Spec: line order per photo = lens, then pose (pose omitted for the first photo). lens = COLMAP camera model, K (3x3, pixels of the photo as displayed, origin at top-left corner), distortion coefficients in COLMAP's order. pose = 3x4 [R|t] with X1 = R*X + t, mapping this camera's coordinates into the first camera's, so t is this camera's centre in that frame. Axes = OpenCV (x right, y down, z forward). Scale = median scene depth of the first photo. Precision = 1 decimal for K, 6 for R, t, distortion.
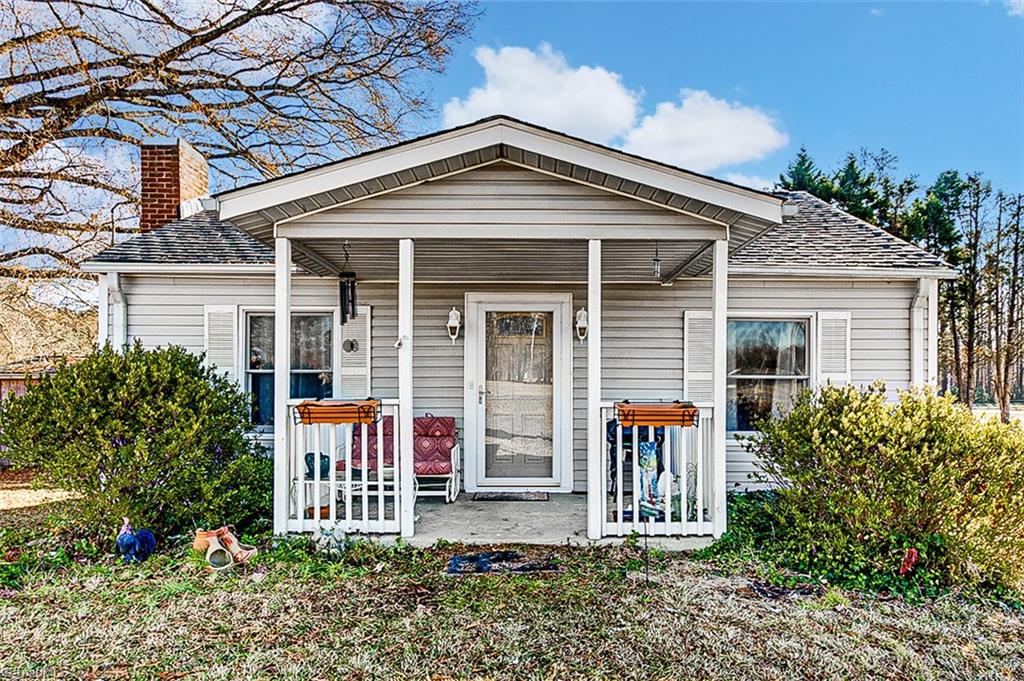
lens RADIAL K [[554.6, 0, 521.5], [0, 554.6, 383.2], [0, 0, 1]] dist [0.004648, 0.002375]
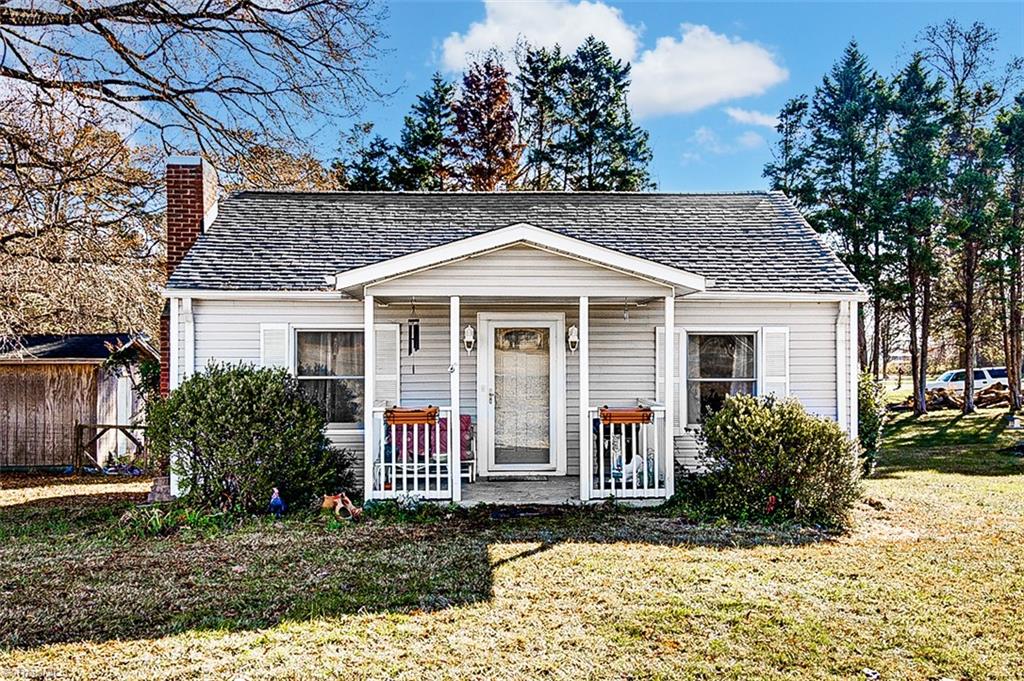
lens RADIAL K [[817.7, 0, 512.0], [0, 817.7, 340.5], [0, 0, 1]] dist [0.027259, 0.013869]
pose [[0.998846, -0.004645, 0.047807, -0.121969], [0.004936, 0.999970, -0.005968, -0.098042], [-0.047778, 0.006197, 0.998839, -0.866129]]
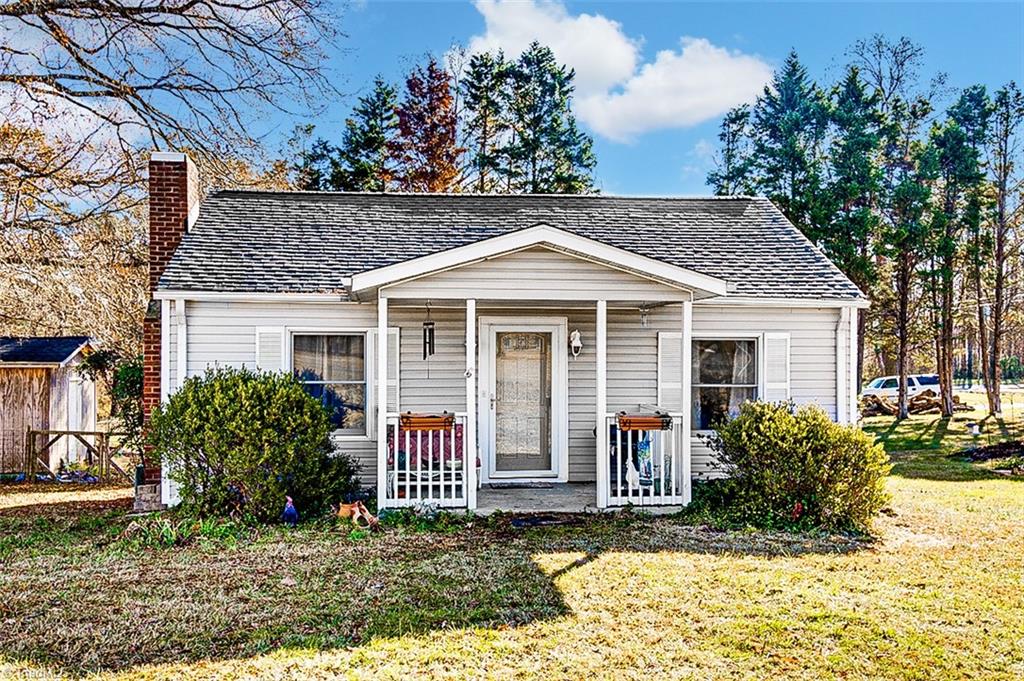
lens RADIAL K [[817.8, 0, 478.2], [0, 817.8, 350.9], [0, 0, 1]] dist [0.028788, 0.005839]
pose [[0.995692, -0.000602, 0.092715, -0.289441], [0.000620, 1.000000, -0.000168, -0.096006], [-0.092715, 0.000224, 0.995693, -0.816731]]
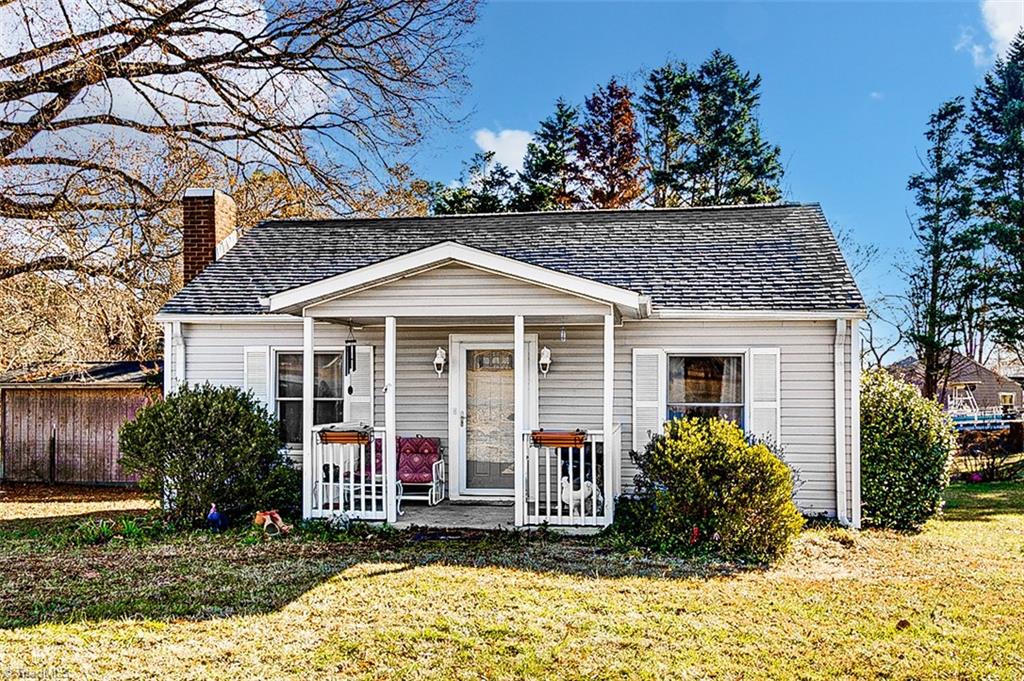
lens RADIAL K [[832.5, 0, 514.6], [0, 832.5, 366.4], [0, 0, 1]] dist [0.027716, 0.014975]
pose [[0.990757, -0.004005, -0.135589, 0.308067], [0.002469, 0.999931, -0.011500, -0.078309], [0.135626, 0.011059, 0.990698, -0.838579]]
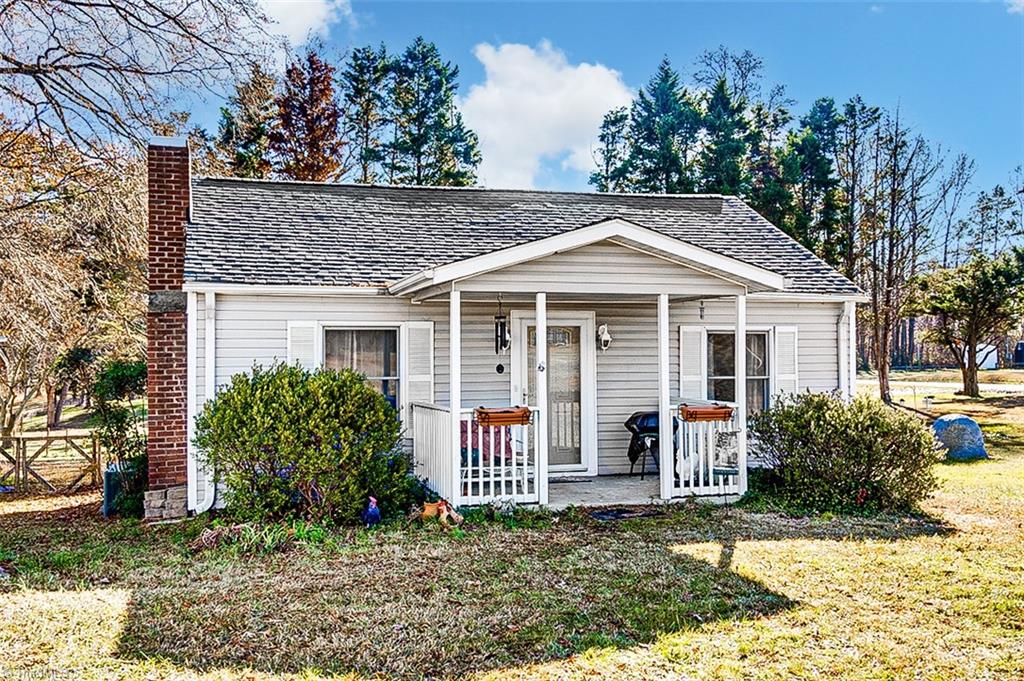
lens RADIAL K [[825.0, 0, 444.7], [0, 825.0, 338.6], [0, 0, 1]] dist [0.027413, 0.002947]
pose [[0.973210, -0.004192, 0.229880, -0.700322], [0.006793, 0.999922, -0.010526, -0.092461], [-0.229818, 0.011805, 0.973162, -0.740305]]
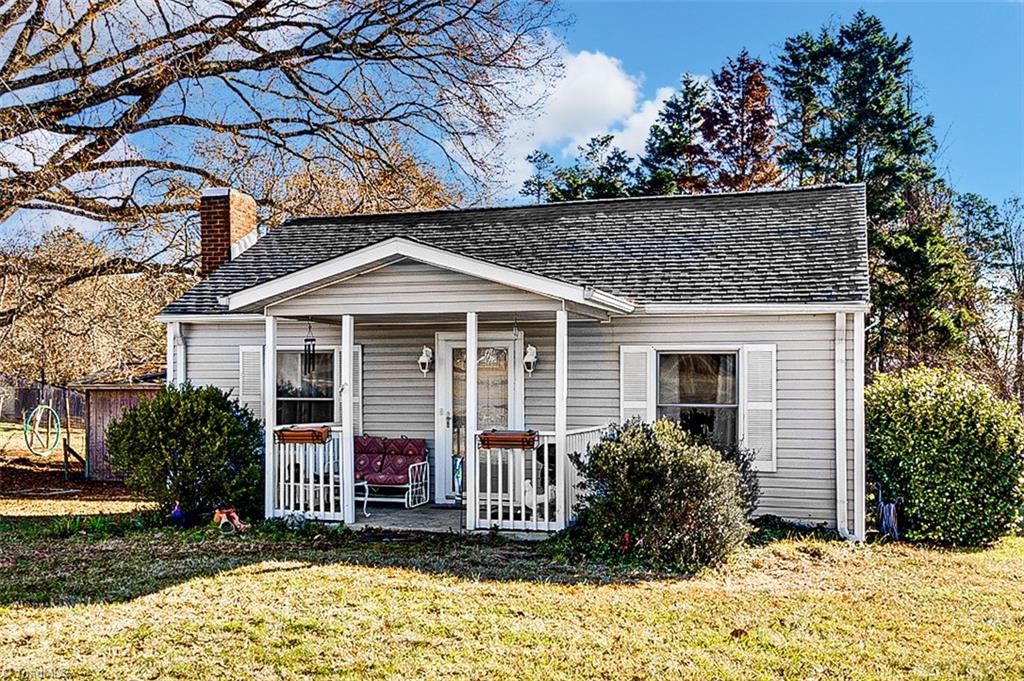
lens RADIAL K [[896.1, 0, 545.5], [0, 896.1, 377.5], [0, 0, 1]] dist [0.023602, 0.009559]
pose [[0.963752, -0.003805, -0.266772, 0.676586], [0.003744, 0.999993, -0.000738, -0.071568], [0.266772, -0.000288, 0.963760, -0.817969]]
